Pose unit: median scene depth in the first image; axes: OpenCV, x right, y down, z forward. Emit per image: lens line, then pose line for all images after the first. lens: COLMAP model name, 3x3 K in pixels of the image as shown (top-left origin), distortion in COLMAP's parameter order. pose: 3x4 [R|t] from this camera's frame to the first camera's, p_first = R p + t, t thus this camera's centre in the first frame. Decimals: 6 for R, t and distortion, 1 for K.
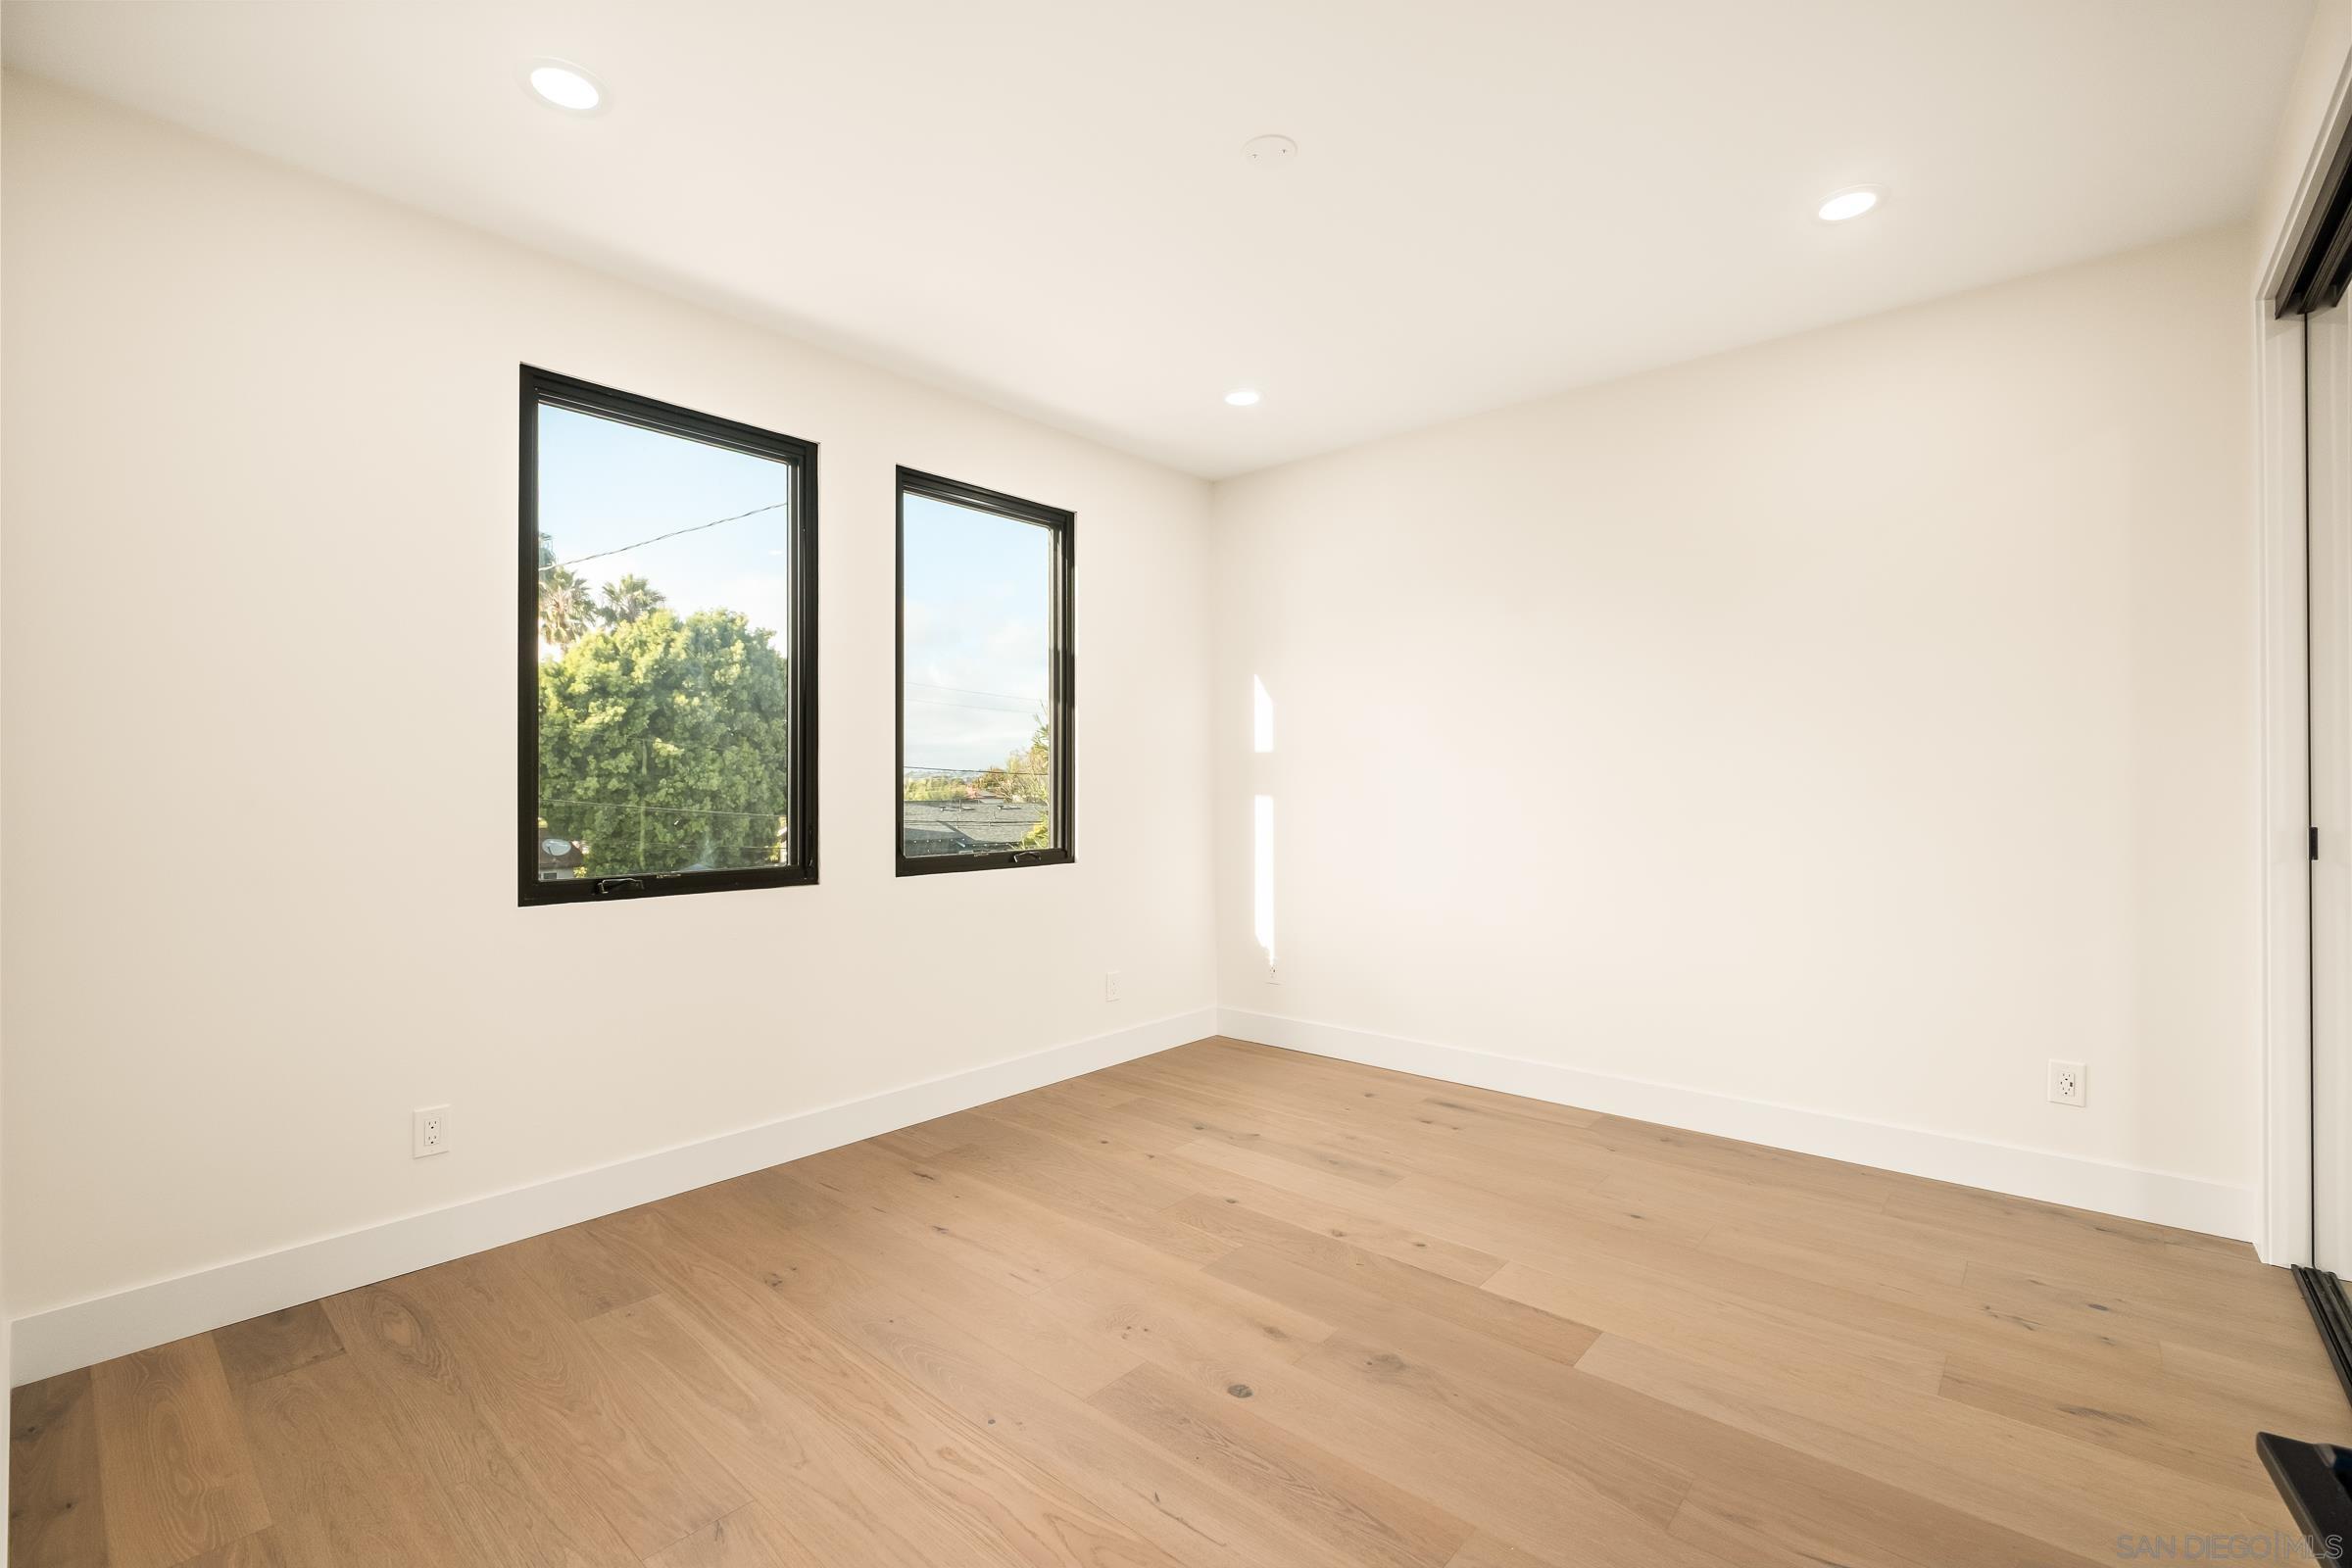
lens RADIAL K [[1021.7, 0, 1176.9], [0, 1021.7, 787.1], [0, 0, 1]] dist [-0.010638, -0.000128]
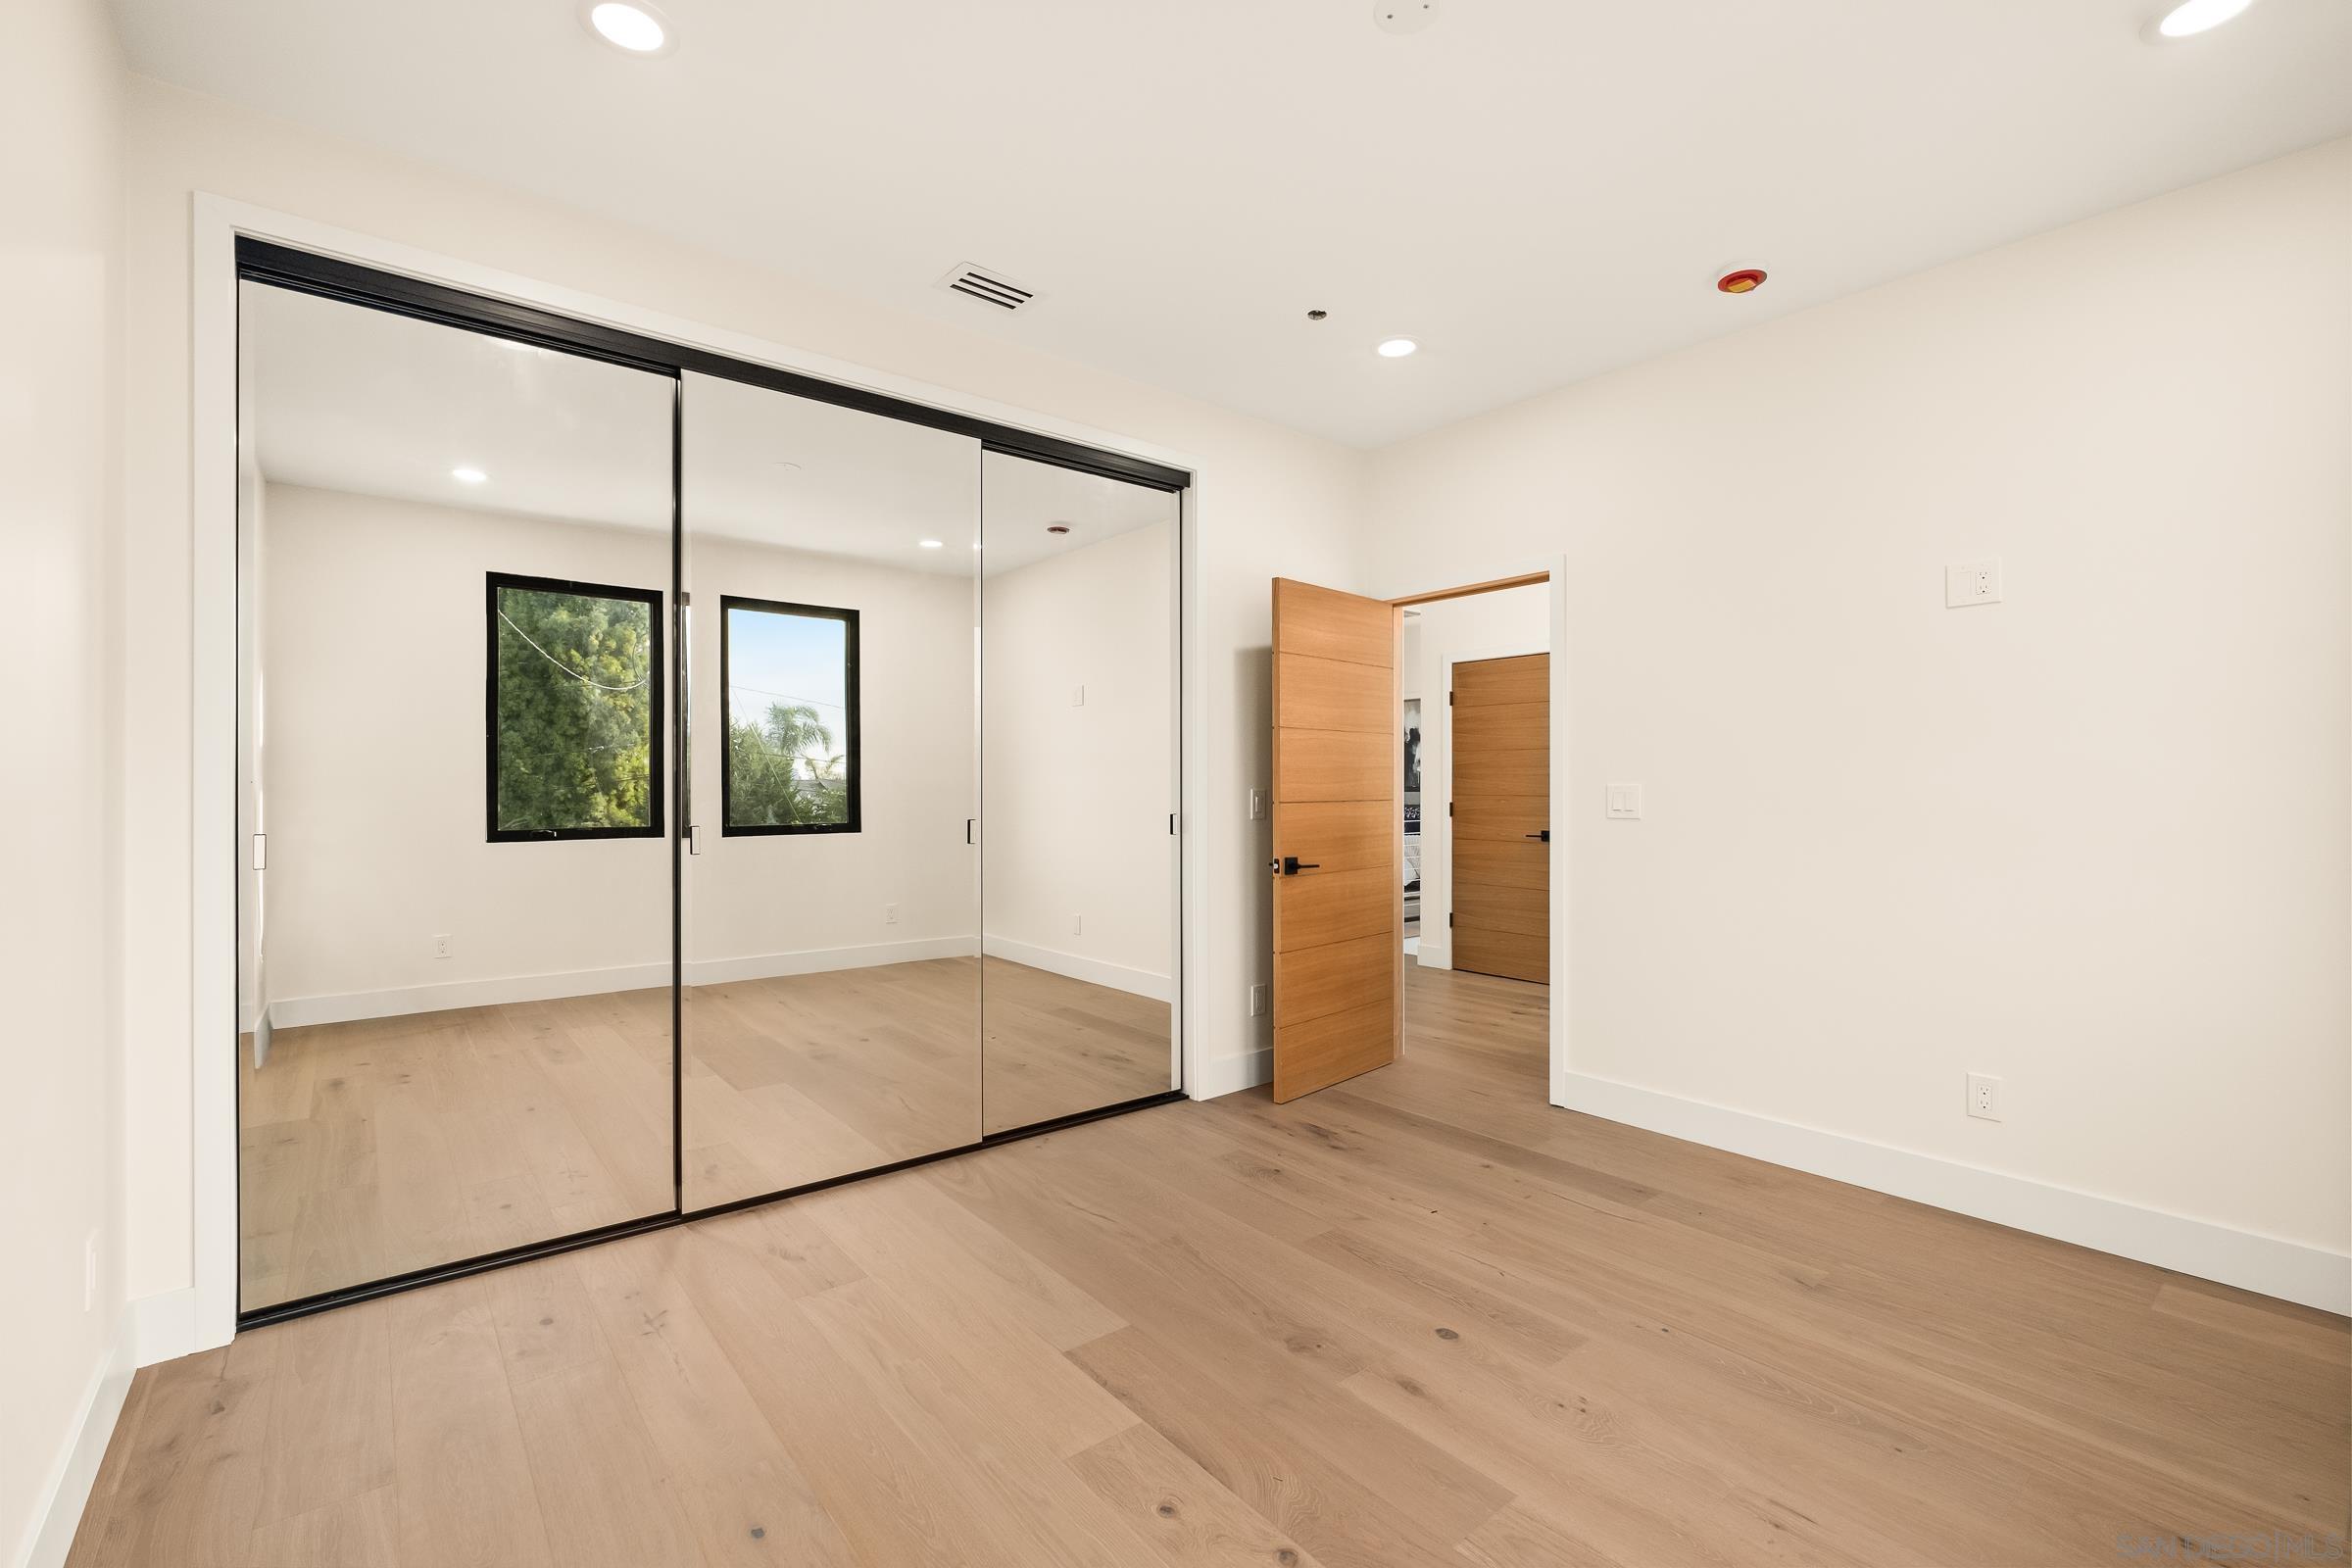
lens RADIAL K [[1021.7, 0, 1175.1], [0, 1021.7, 785.6], [0, 0, 1]] dist [-0.010638, -0.000128]
pose [[-0.986491, 0.005455, 0.163728, 0.161911], [0.004757, 0.999978, -0.004658, 0.000817], [-0.163749, -0.003816, -0.986495, 2.056552]]
